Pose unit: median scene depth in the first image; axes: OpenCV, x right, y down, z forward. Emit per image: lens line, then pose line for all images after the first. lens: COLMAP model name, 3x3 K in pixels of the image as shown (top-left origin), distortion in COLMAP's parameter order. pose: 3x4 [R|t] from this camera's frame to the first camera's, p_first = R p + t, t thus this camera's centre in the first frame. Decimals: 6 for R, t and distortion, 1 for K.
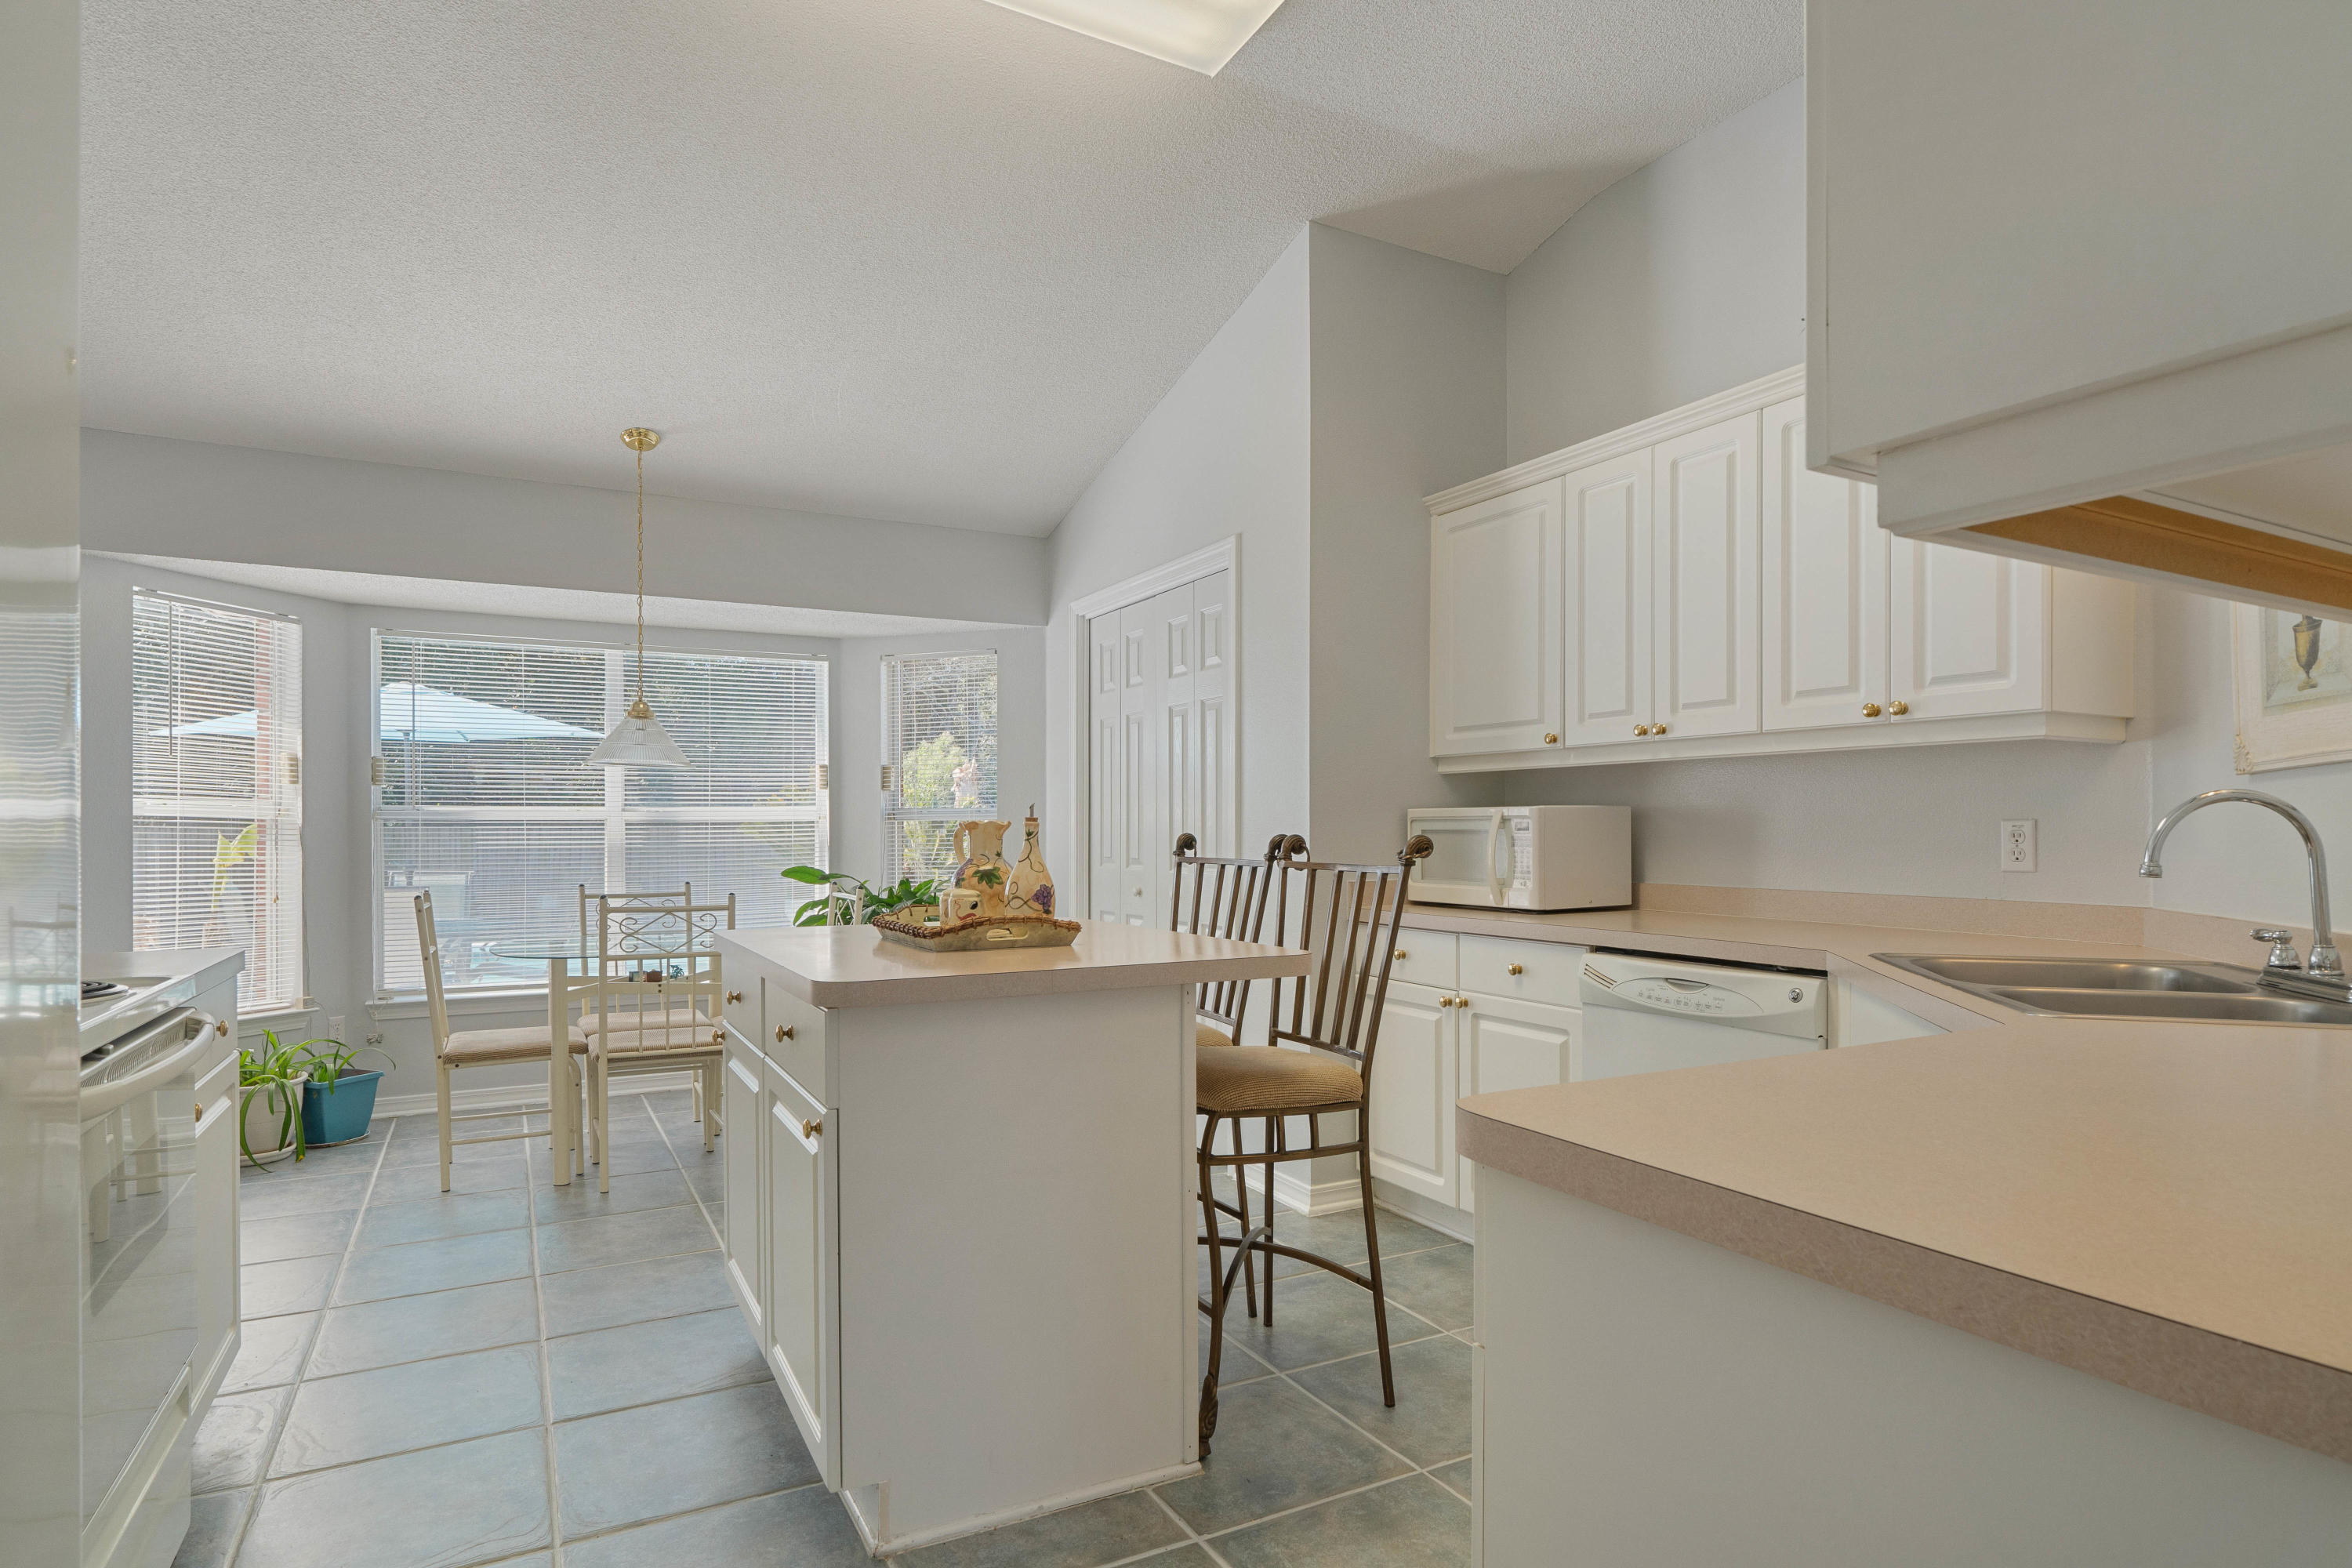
lens RADIAL K [[1246.5, 0, 1176.0], [0, 1246.5, 784.0], [0, 0, 1]] dist [0.002265, -0.011348]
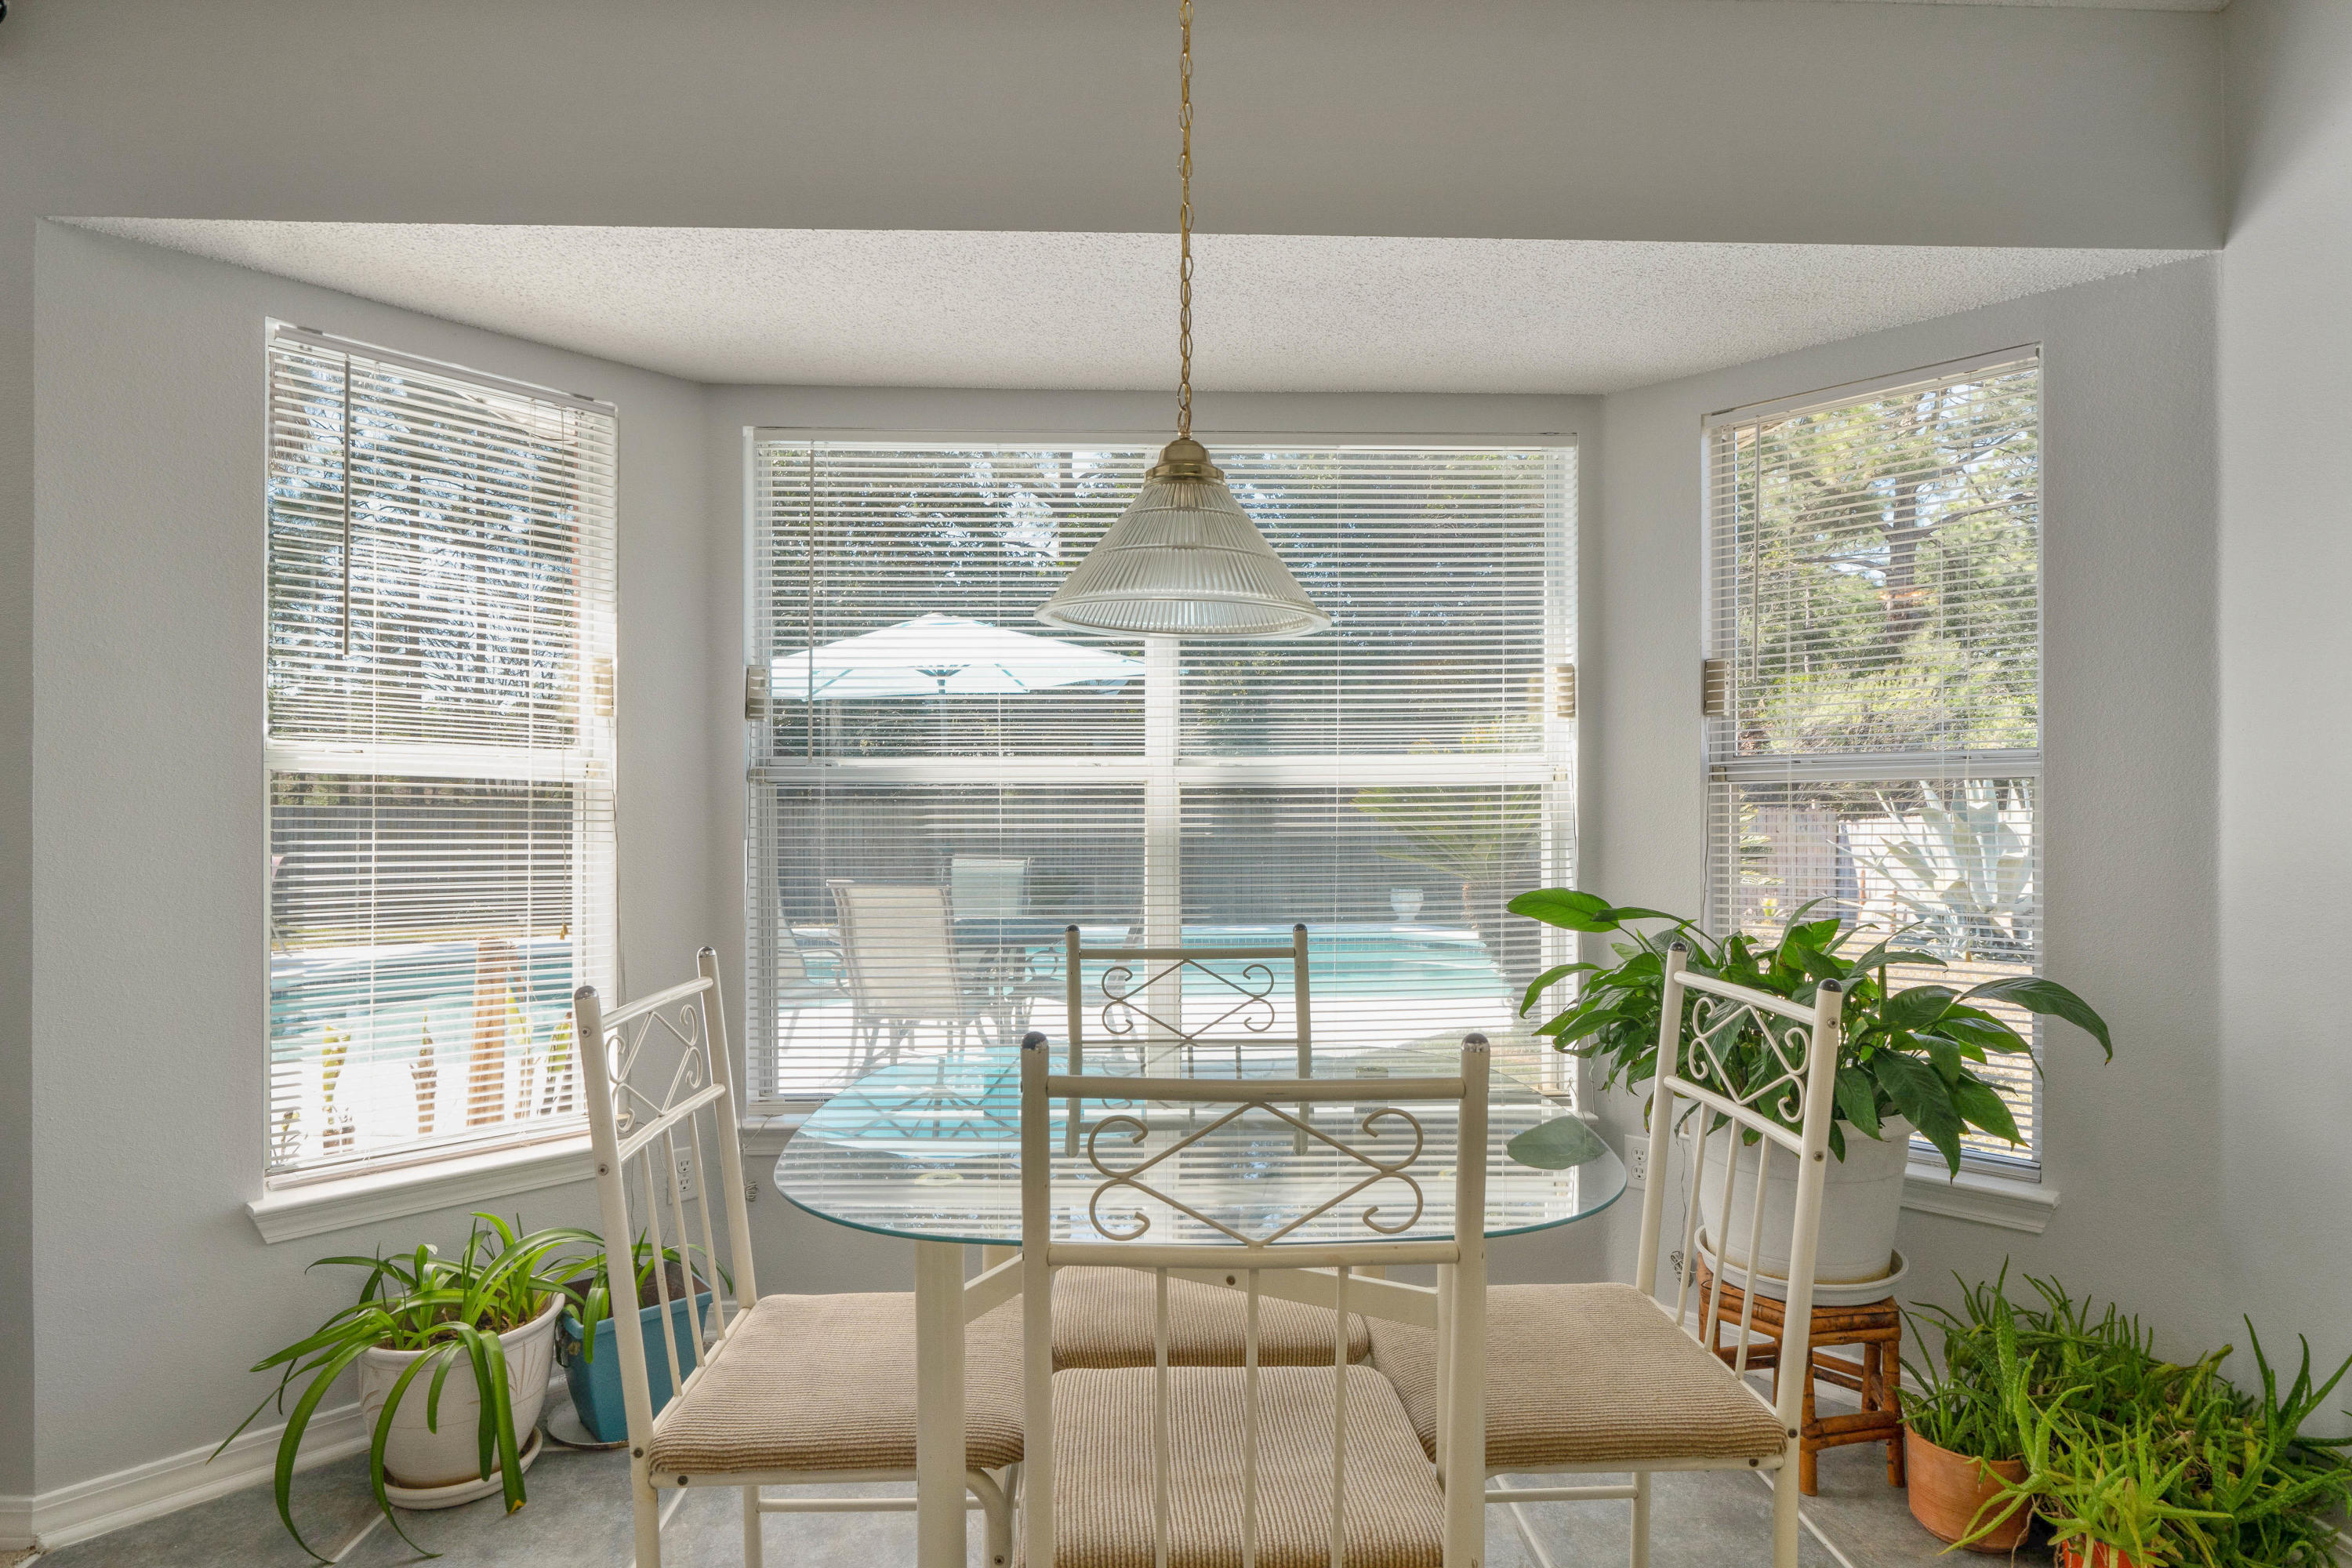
lens RADIAL K [[1246.5, 0, 1176.0], [0, 1246.5, 784.0], [0, 0, 1]] dist [0.002265, -0.011348]
pose [[0.894062, -0.002210, -0.447938, -0.229770], [0.009478, 0.999857, 0.013984, 0.023718], [0.447843, -0.016748, 0.893955, 0.581610]]
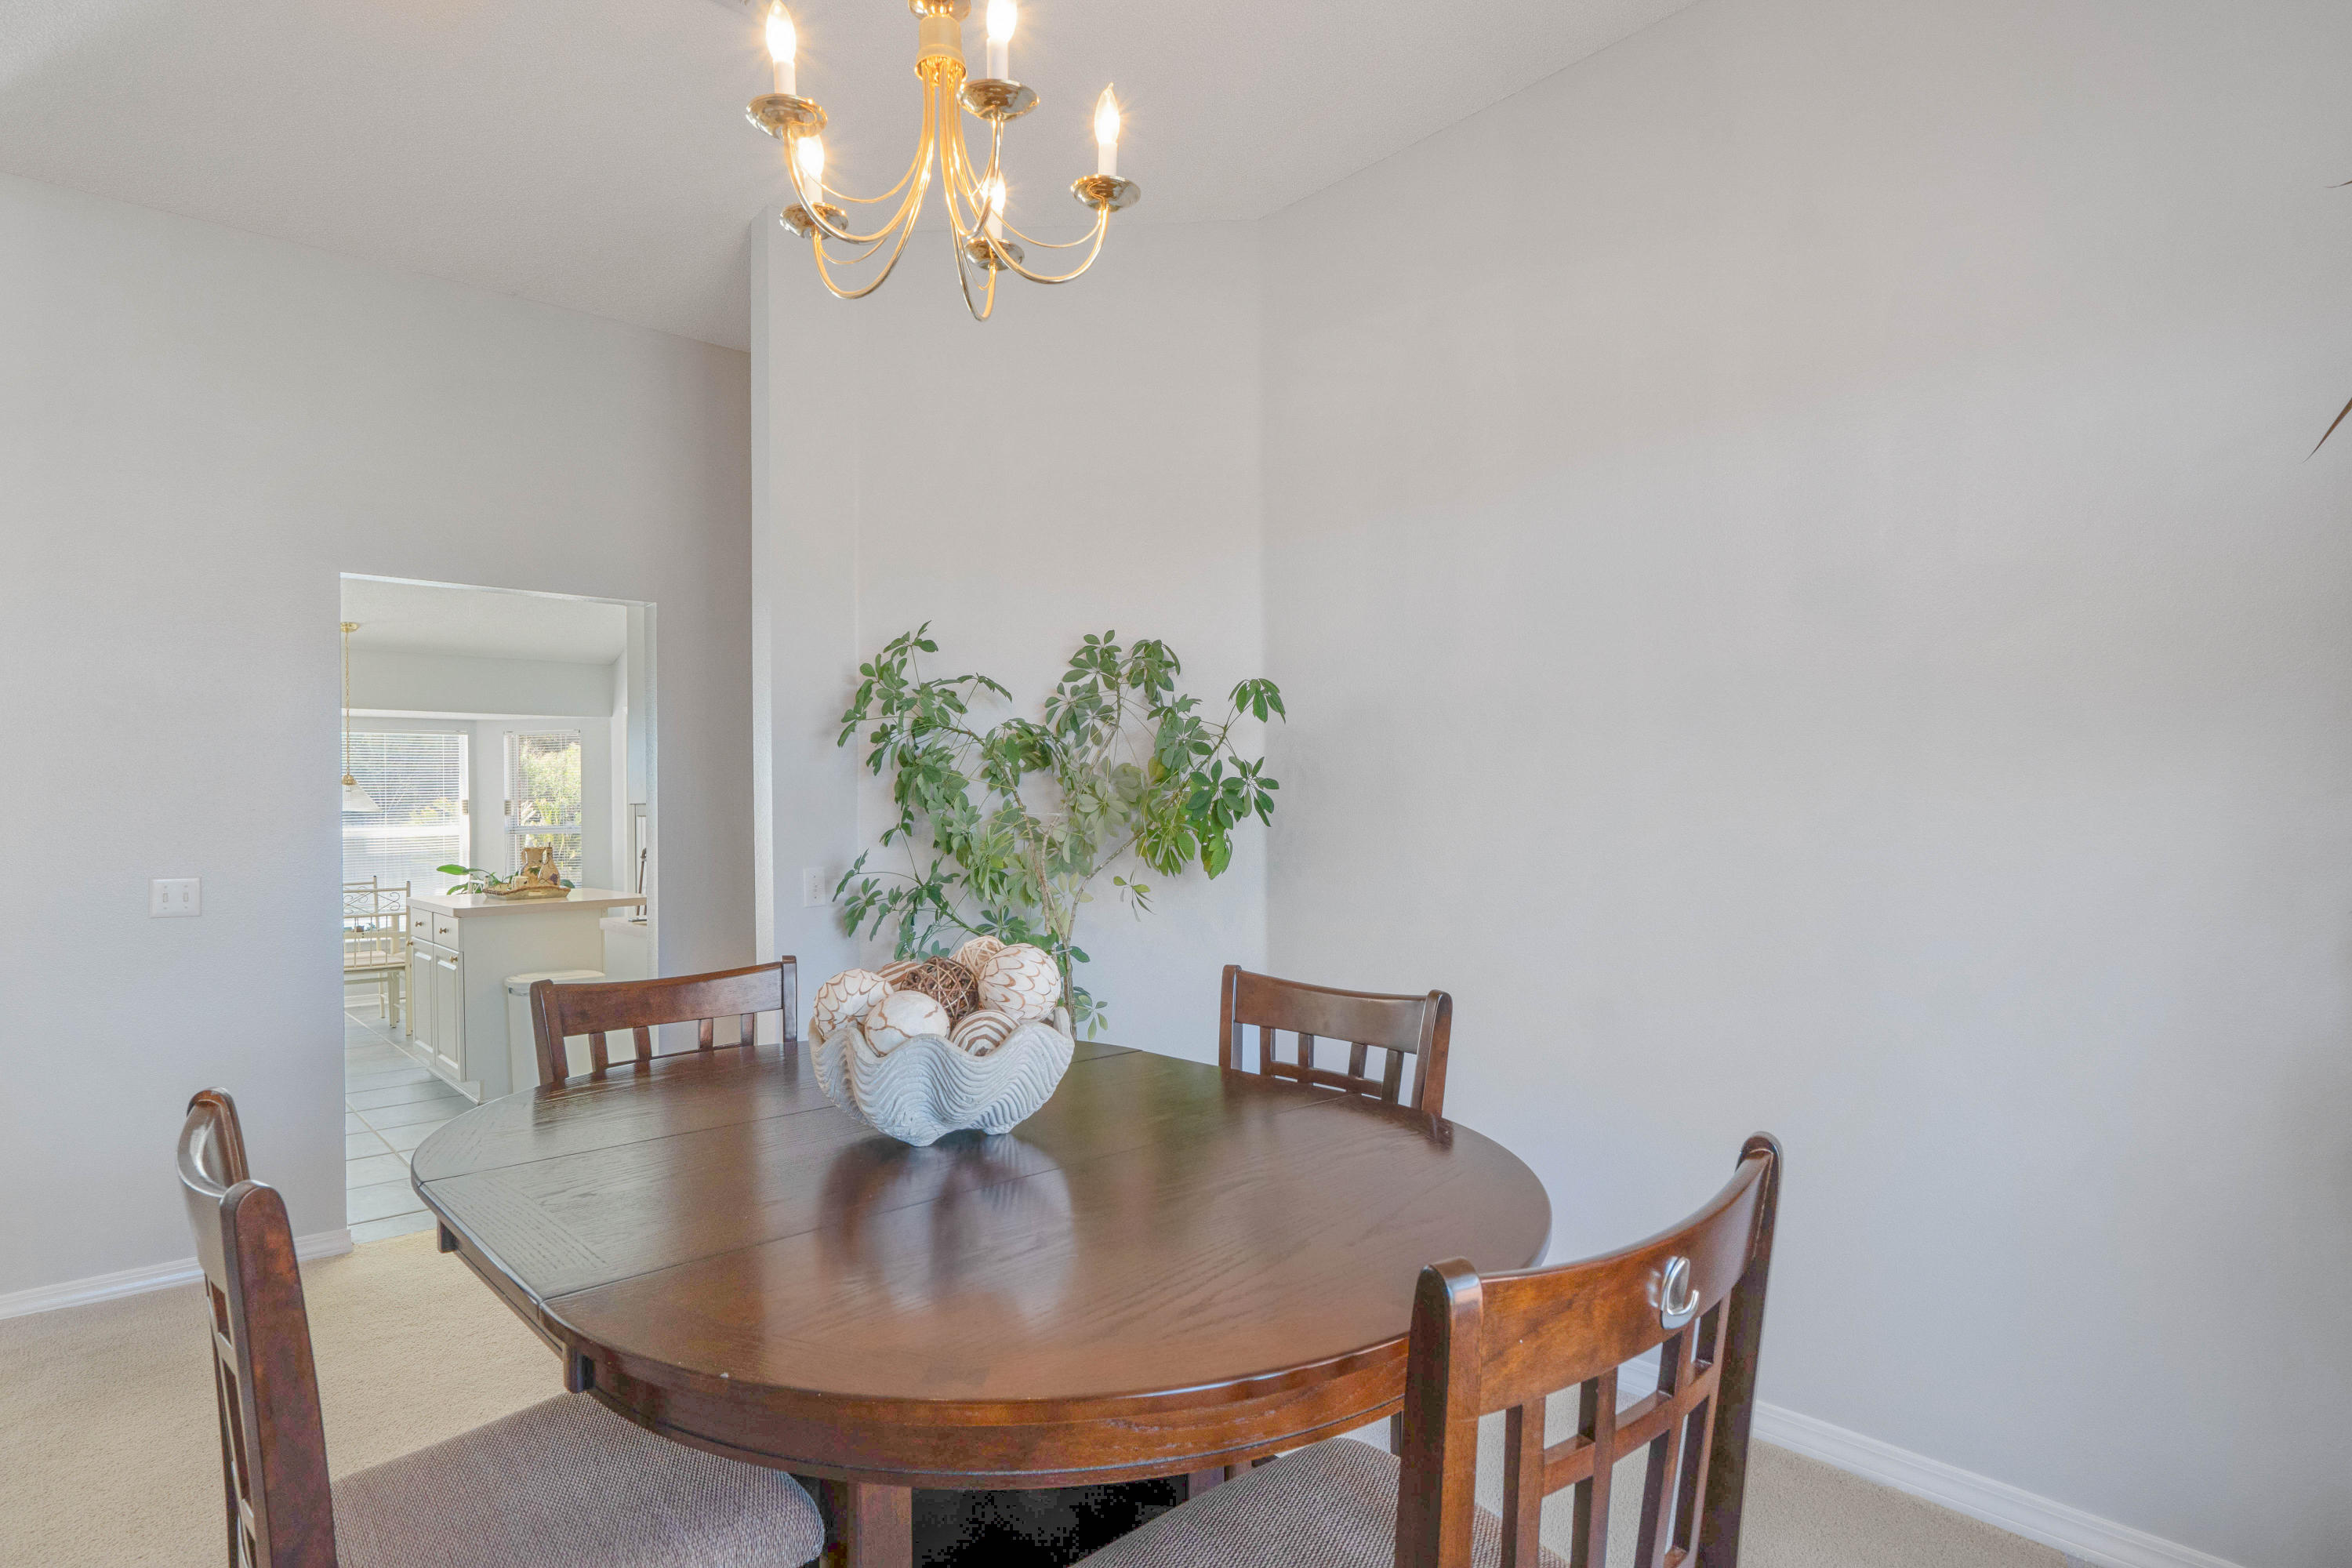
lens RADIAL K [[1246.5, 0, 1176.0], [0, 1246.5, 784.0], [0, 0, 1]] dist [0.002265, -0.011348]
pose [[0.972760, -0.004268, 0.231775, 0.259078], [0.000539, 0.999869, 0.016149, -0.068347], [-0.231813, -0.015584, 0.972635, -0.846741]]
